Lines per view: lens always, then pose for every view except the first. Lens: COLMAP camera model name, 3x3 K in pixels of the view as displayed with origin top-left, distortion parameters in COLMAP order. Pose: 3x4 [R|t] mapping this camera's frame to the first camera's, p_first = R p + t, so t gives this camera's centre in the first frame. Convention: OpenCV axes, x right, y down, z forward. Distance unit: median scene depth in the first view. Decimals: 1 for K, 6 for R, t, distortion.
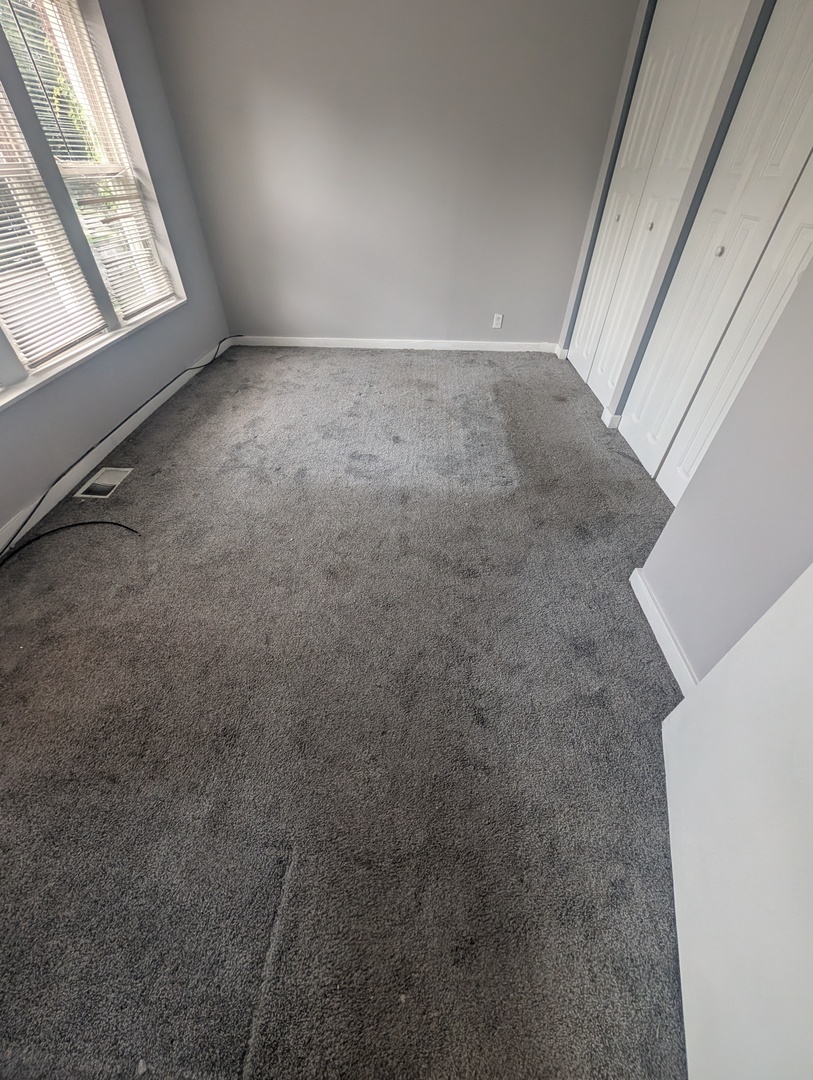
lens RADIAL K [[412.1, 0, 401.8], [0, 412.1, 541.5], [0, 0, 1]] dist [-0.002779, 0.000218]
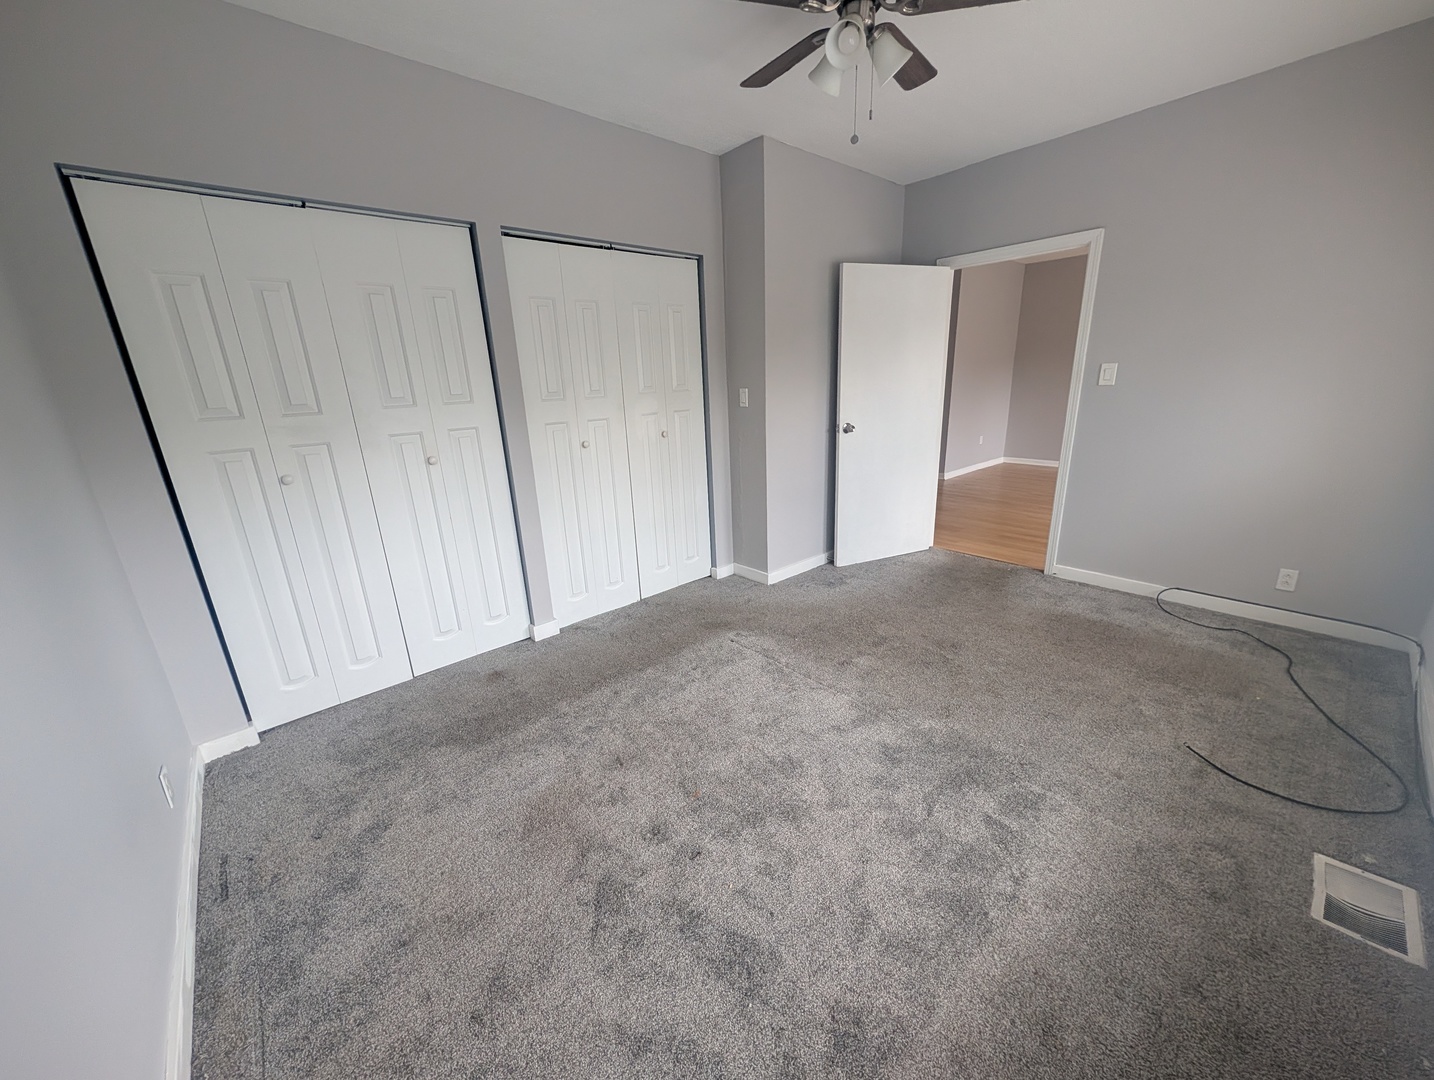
lens RADIAL K [[547.2, 0, 717.0], [0, 547.2, 540.0], [0, 0, 1]] dist [-0.002779, 0.000218]
pose [[-0.699349, -0.182004, 0.691220, -0.579499], [0.511416, 0.548188, 0.661773, -1.199890], [-0.499364, 0.816312, -0.290294, 1.264659]]
